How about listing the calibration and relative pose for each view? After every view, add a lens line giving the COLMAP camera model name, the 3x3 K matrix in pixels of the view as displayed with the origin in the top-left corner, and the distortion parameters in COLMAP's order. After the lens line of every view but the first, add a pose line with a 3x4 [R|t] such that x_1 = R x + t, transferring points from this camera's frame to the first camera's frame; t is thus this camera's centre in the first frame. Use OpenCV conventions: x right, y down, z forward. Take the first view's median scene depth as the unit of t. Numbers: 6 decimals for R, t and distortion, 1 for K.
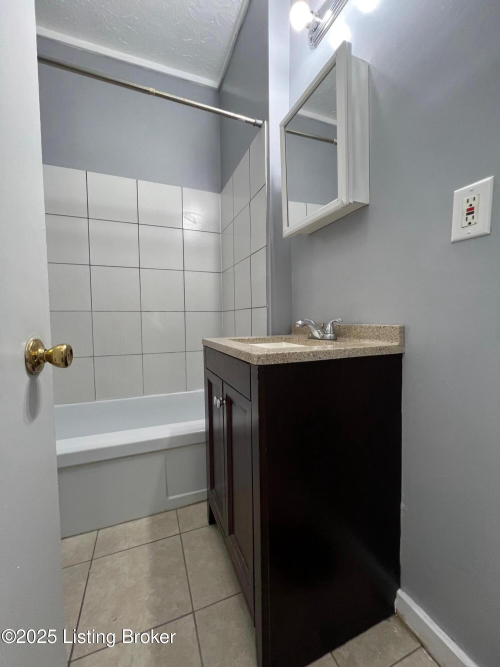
lens RADIAL K [[269.3, 0, 250.0], [0, 269.3, 333.5], [0, 0, 1]] dist [0.026948, 0.000092]
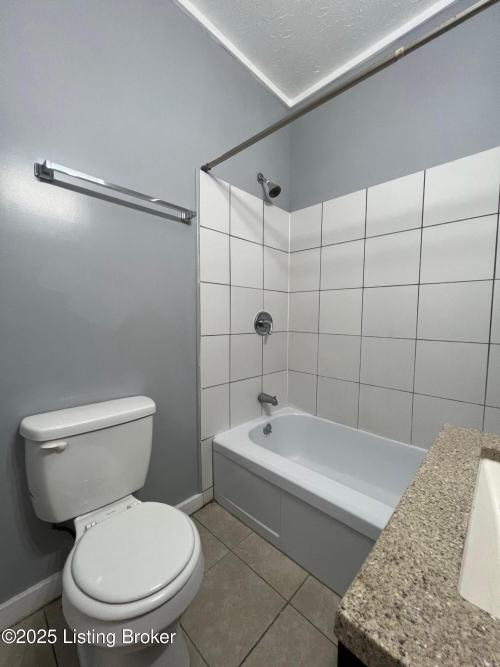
lens RADIAL K [[268.6, 0, 250.0], [0, 268.6, 333.5], [0, 0, 1]] dist [0.000300, 0.000064]
pose [[0.417579, 0.076507, -0.905414, 0.155802], [-0.065863, 0.996376, 0.053817, -0.172103], [0.906250, 0.037161, 0.421105, 0.387625]]
